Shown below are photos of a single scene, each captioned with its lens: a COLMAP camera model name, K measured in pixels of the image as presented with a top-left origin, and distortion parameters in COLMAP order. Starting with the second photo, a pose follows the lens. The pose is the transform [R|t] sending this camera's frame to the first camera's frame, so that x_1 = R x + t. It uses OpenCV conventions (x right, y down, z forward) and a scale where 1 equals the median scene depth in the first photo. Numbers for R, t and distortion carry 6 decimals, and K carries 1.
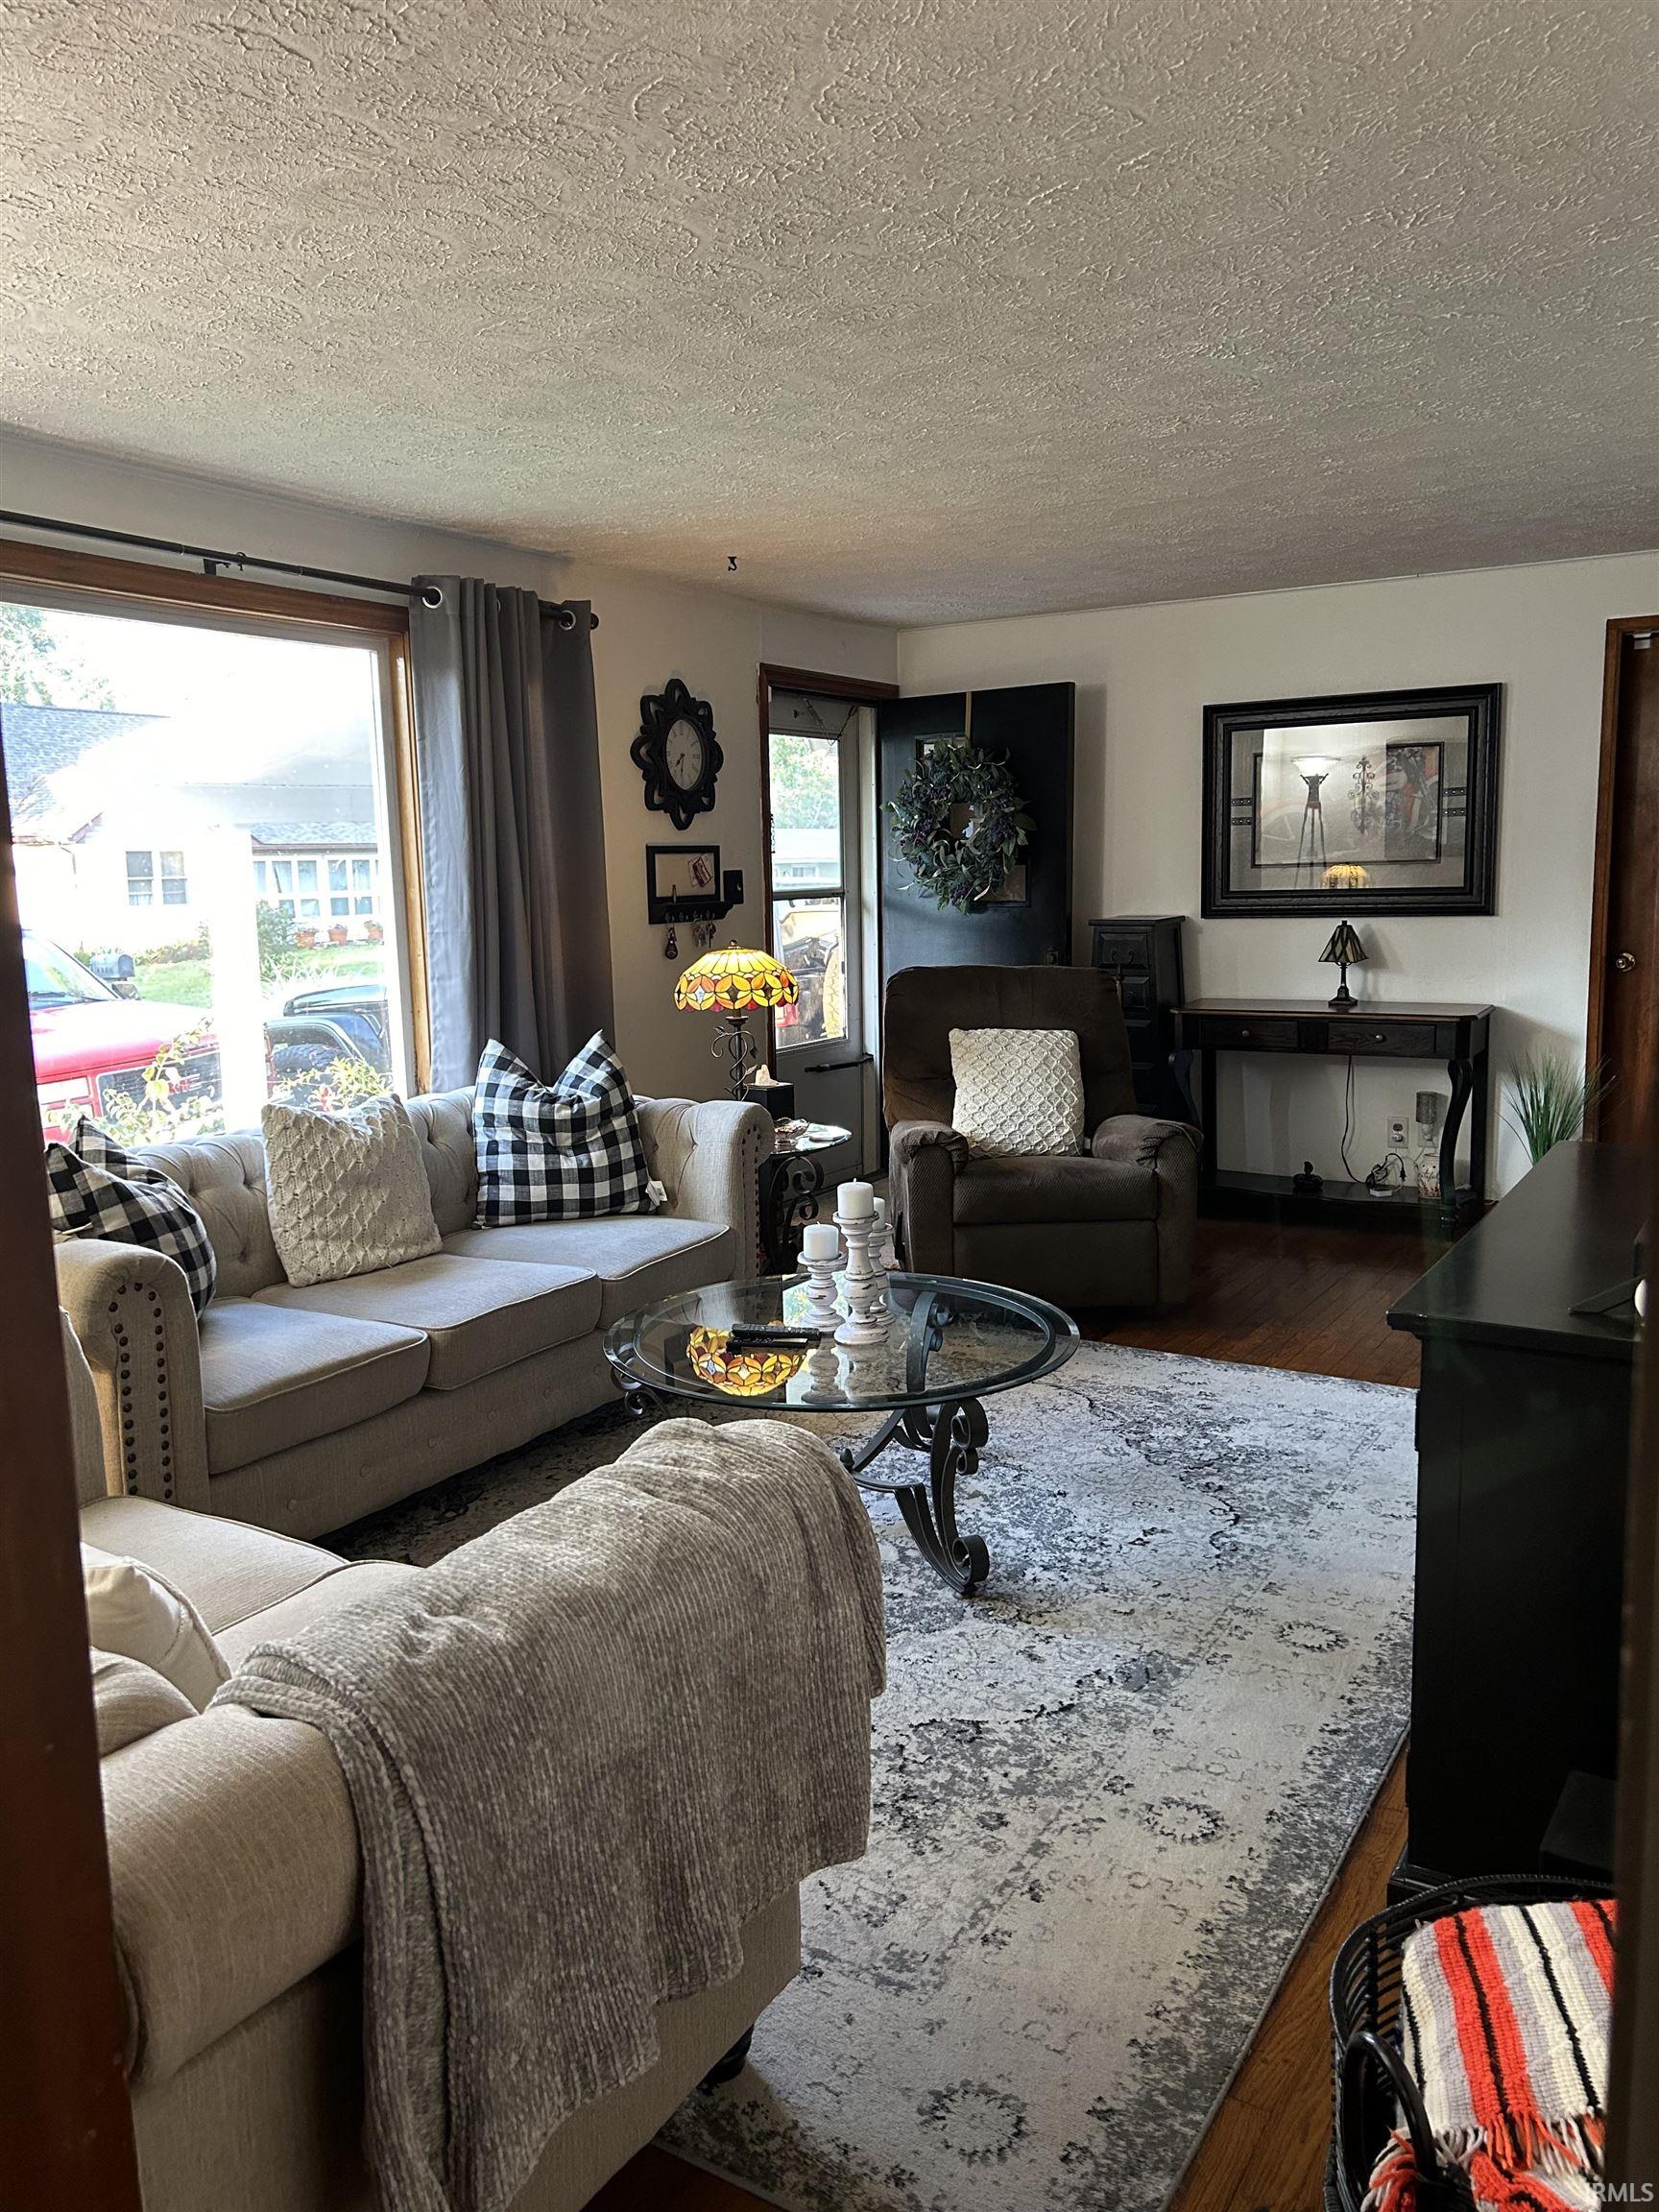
lens RADIAL K [[1651.9, 0, 829.5], [0, 1651.9, 1106.0], [0, 0, 1]] dist [0.055034, -0.068057]
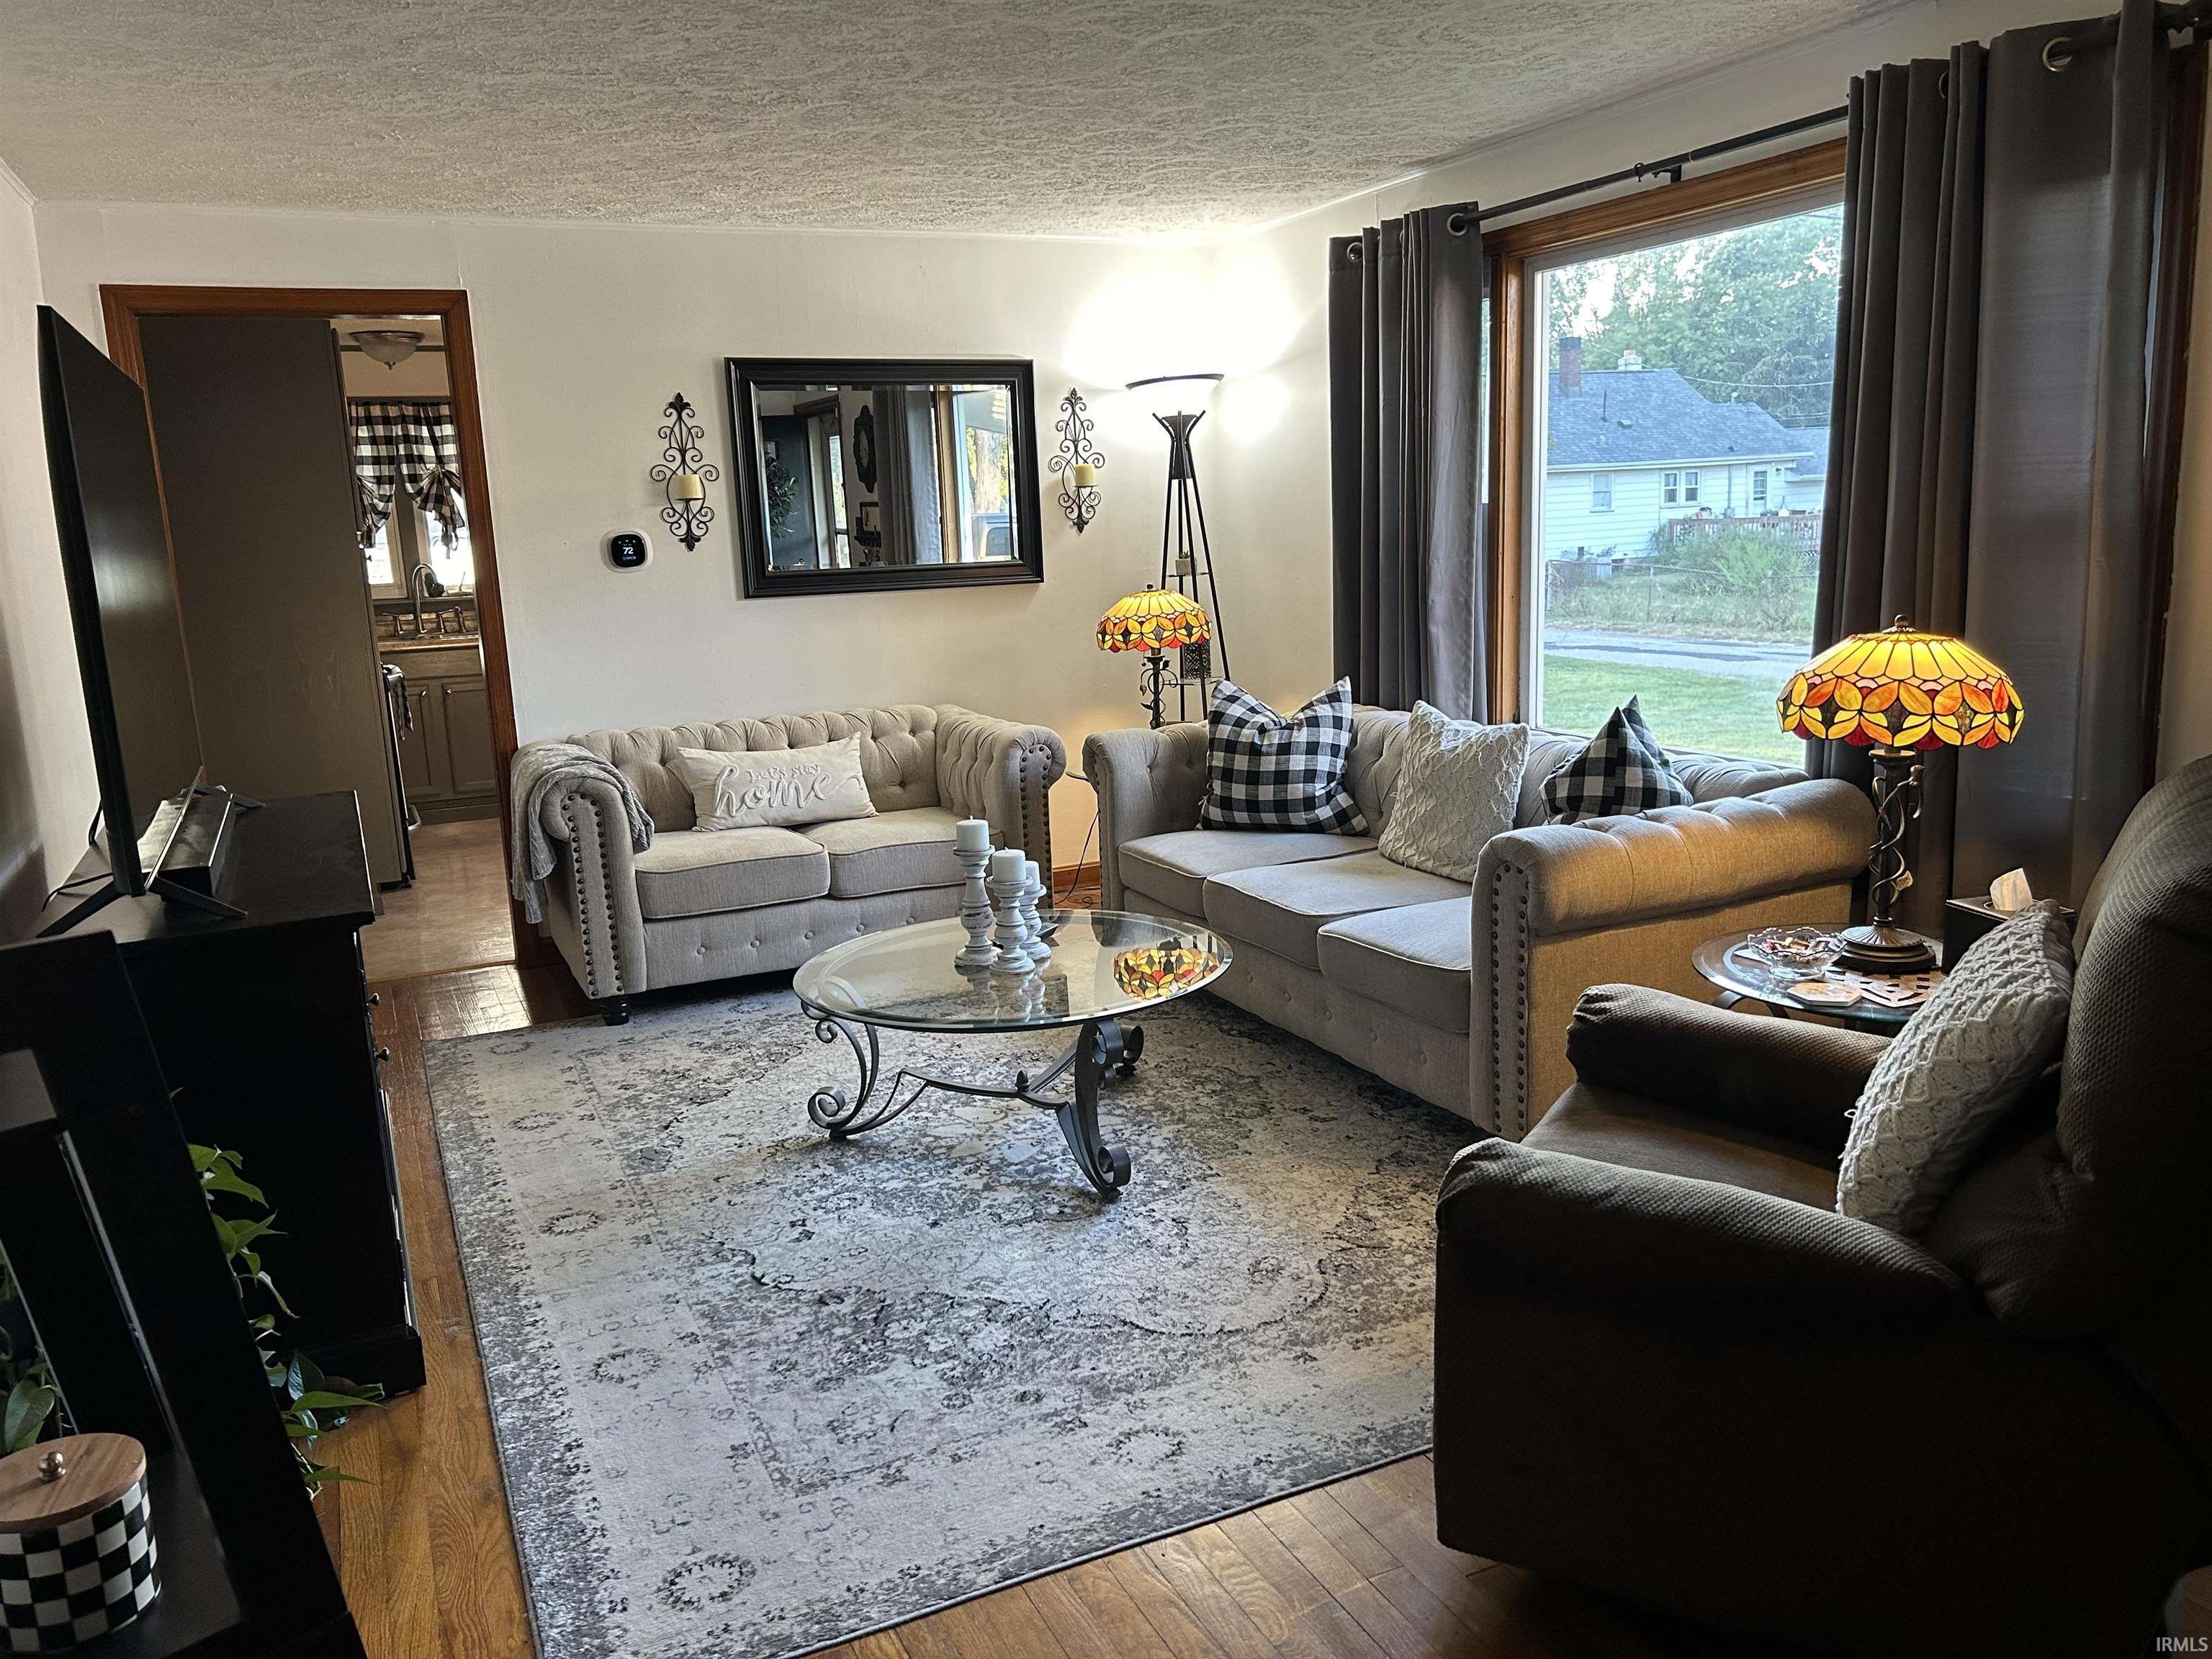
lens RADIAL K [[1651.9, 0, 1106.0], [0, 1651.9, 829.5], [0, 0, 1]] dist [0.055034, -0.068057]
pose [[-0.551559, 0.205579, -0.808406, 0.718994], [-0.067085, 0.955082, 0.288649, -0.227121], [0.831434, 0.213439, -0.512993, 1.373732]]
